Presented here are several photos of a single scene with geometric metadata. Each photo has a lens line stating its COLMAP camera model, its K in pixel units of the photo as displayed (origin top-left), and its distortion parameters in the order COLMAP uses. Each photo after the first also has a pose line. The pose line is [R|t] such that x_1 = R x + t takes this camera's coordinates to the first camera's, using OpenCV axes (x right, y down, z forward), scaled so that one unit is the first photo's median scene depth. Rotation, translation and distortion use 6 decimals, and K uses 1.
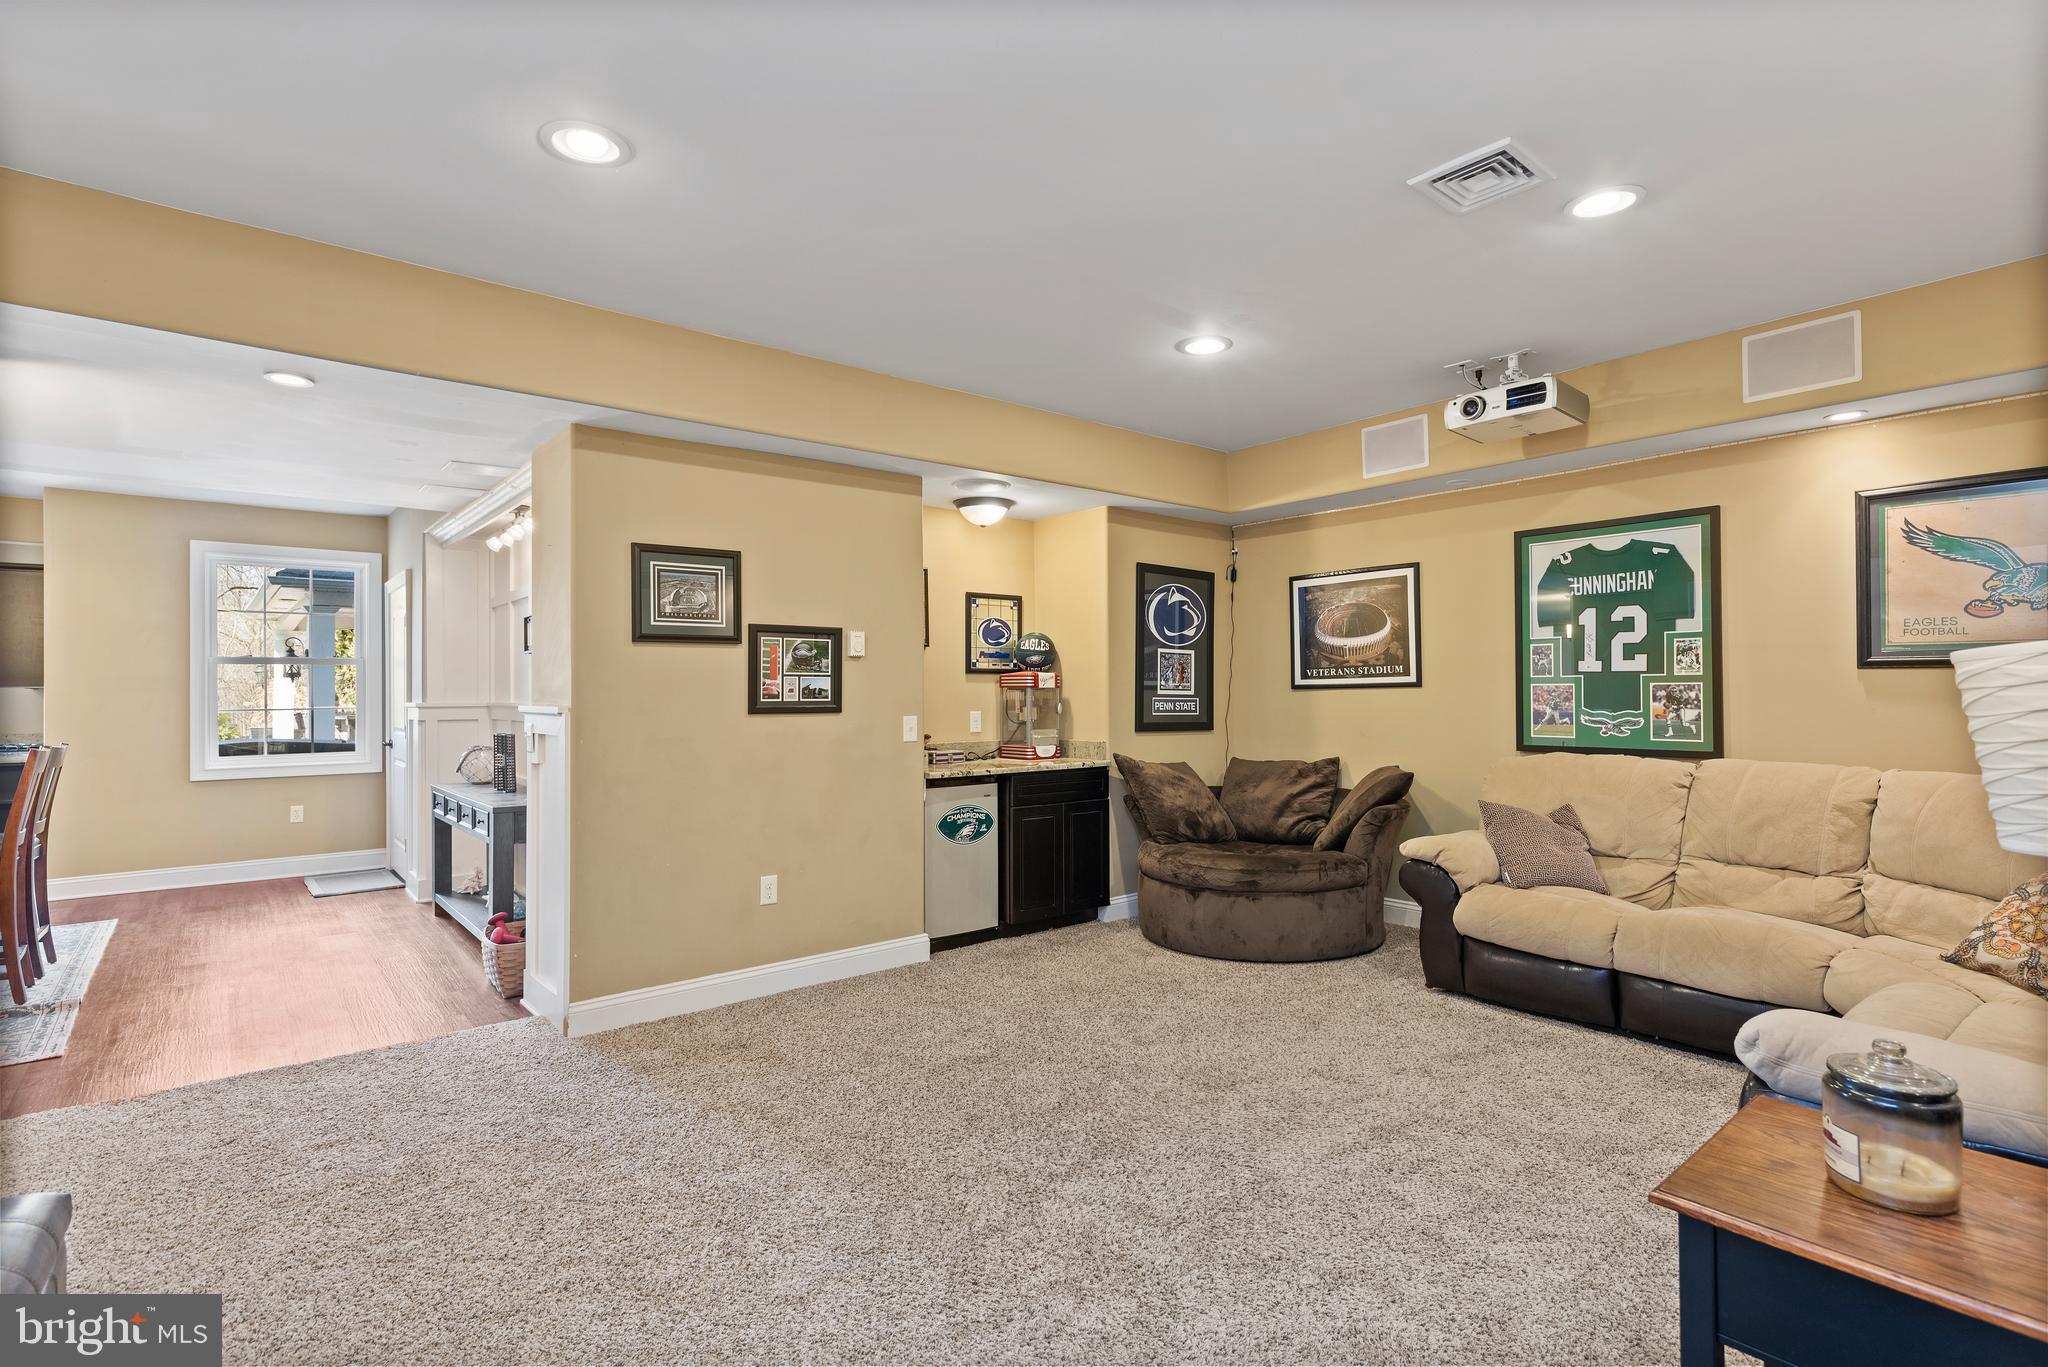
lens RADIAL K [[991.8, 0, 1027.3], [0, 991.8, 690.9], [0, 0, 1]] dist [-0.000141, -0.000155]
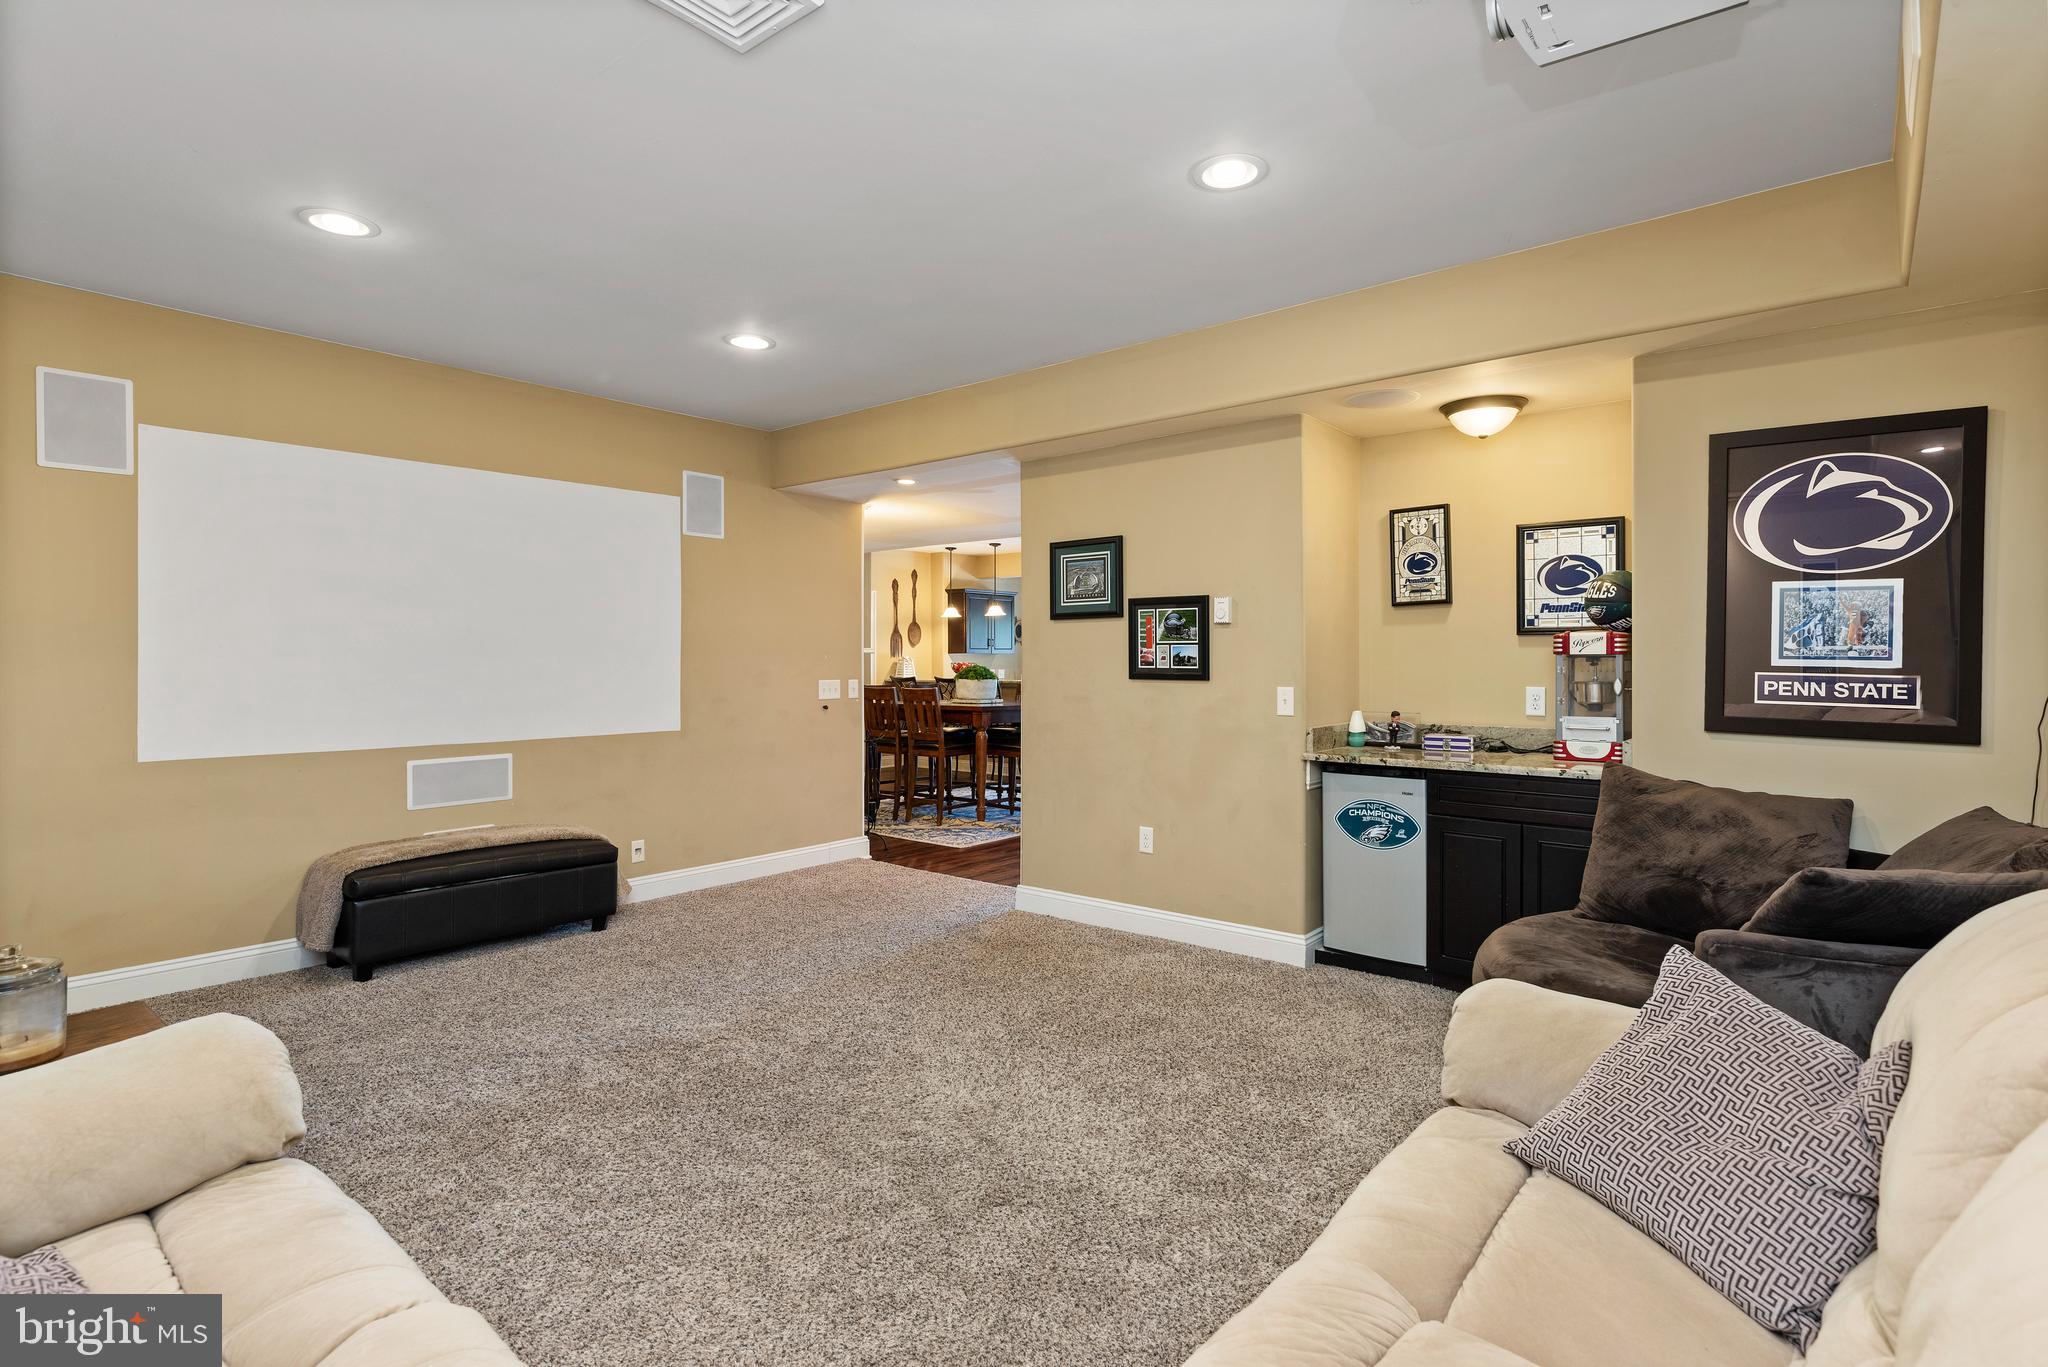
lens RADIAL K [[991.8, 0, 1029.2], [0, 991.8, 667.6], [0, 0, 1]] dist [-0.000141, -0.000155]
pose [[0.193037, 0.014534, -0.981084, 0.754619], [0.001957, 0.999883, 0.015198, -0.006443], [0.981189, -0.004854, 0.192986, 0.634880]]
